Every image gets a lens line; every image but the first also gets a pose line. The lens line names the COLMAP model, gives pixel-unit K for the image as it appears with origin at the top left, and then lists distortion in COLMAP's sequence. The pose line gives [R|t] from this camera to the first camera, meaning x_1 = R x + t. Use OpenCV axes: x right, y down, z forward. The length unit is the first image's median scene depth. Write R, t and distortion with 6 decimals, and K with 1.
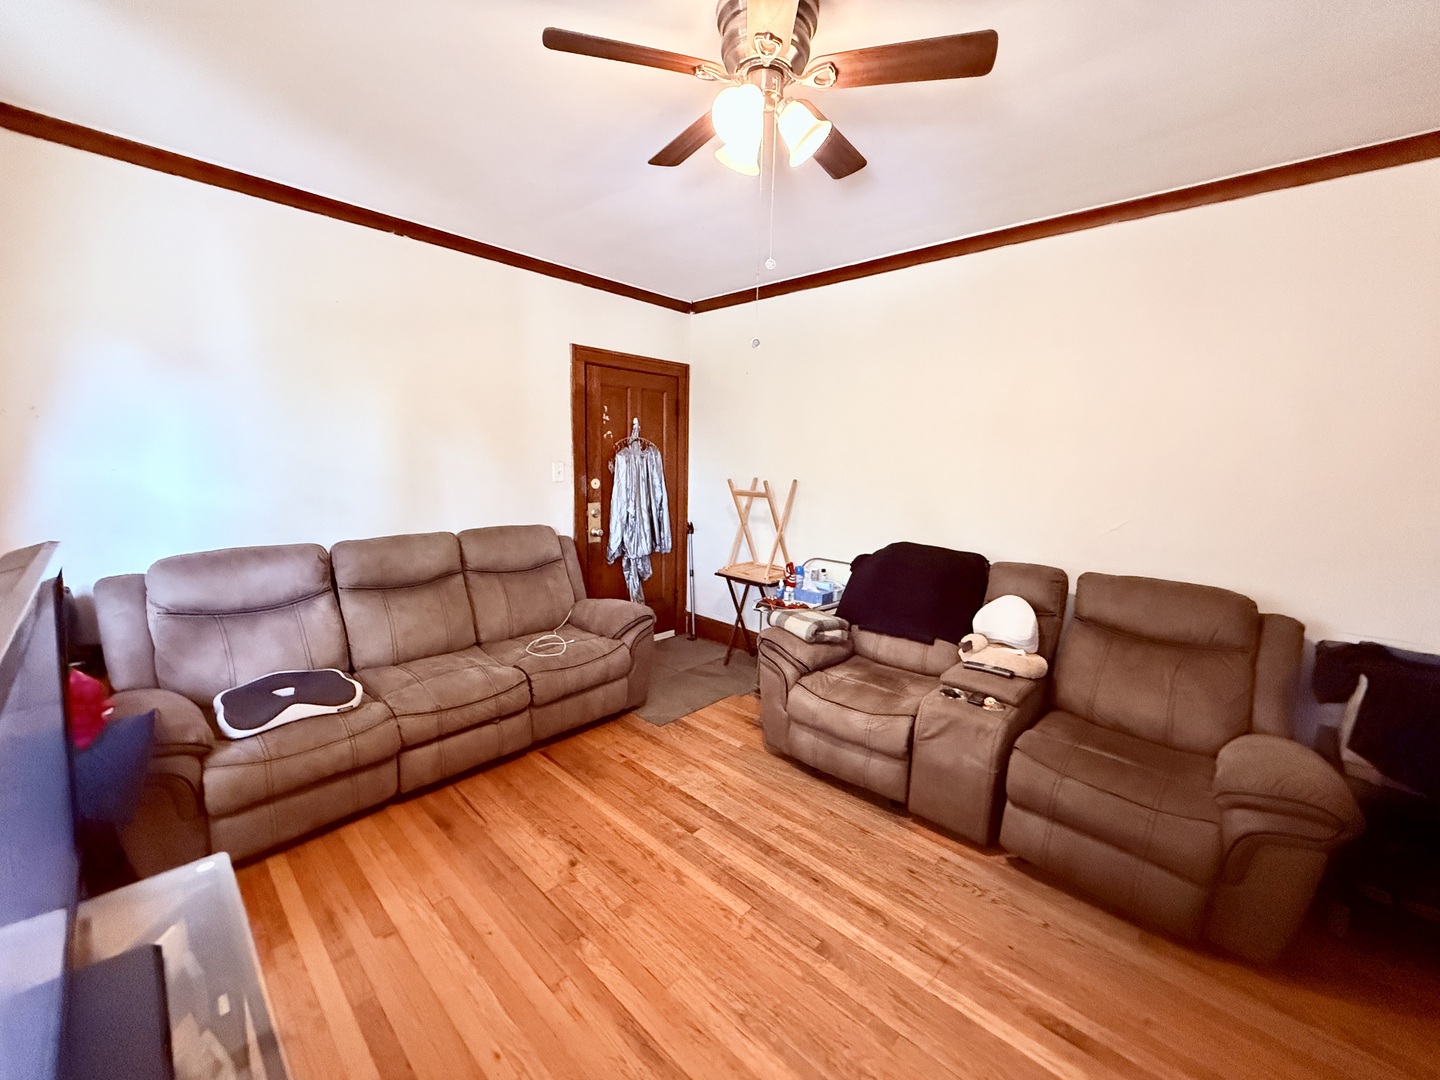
lens RADIAL K [[571.8, 0, 716.5], [0, 571.8, 544.7], [0, 0, 1]] dist [-0.000672, -0.000413]
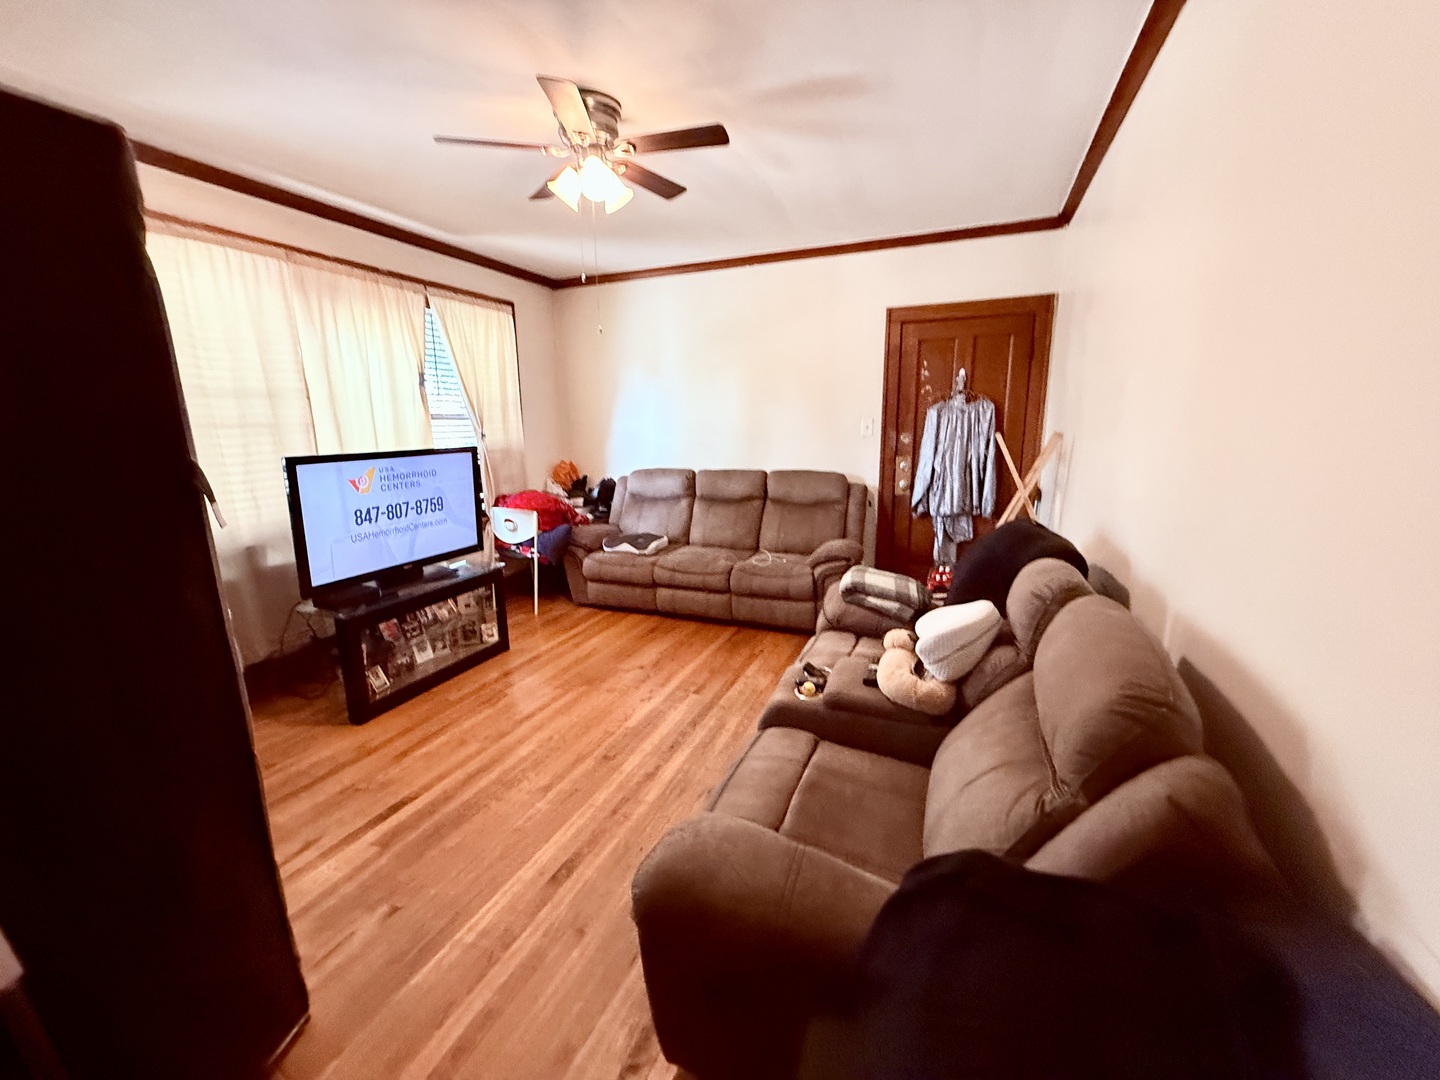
lens RADIAL K [[571.8, 0, 719.1], [0, 571.8, 539.4], [0, 0, 1]] dist [-0.000672, -0.000413]
pose [[0.348383, 0.162606, -0.923141, 0.981029], [-0.121026, 0.984398, 0.127722, -0.024764], [0.929507, 0.067227, 0.362627, 0.463754]]
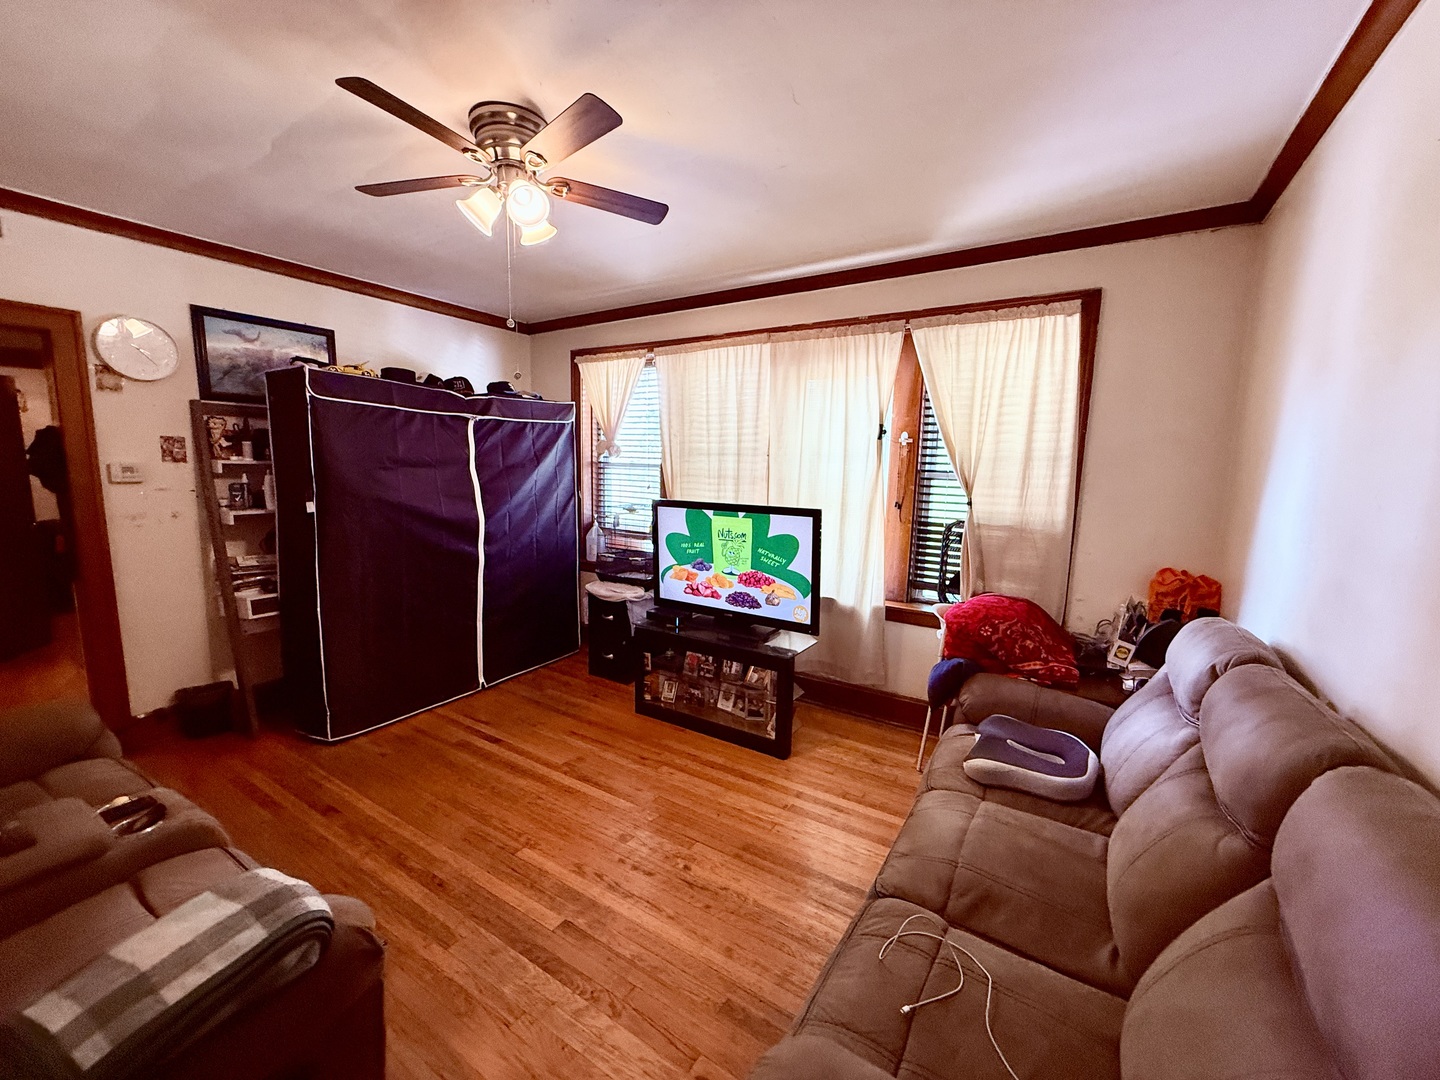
lens RADIAL K [[571.8, 0, 718.9], [0, 571.8, 540.7], [0, 0, 1]] dist [-0.000672, -0.000413]
pose [[-0.979651, -0.024008, -0.199270, -0.069504], [-0.078343, 0.959804, 0.269514, -0.222148], [0.184790, 0.279641, -0.942154, 1.412019]]
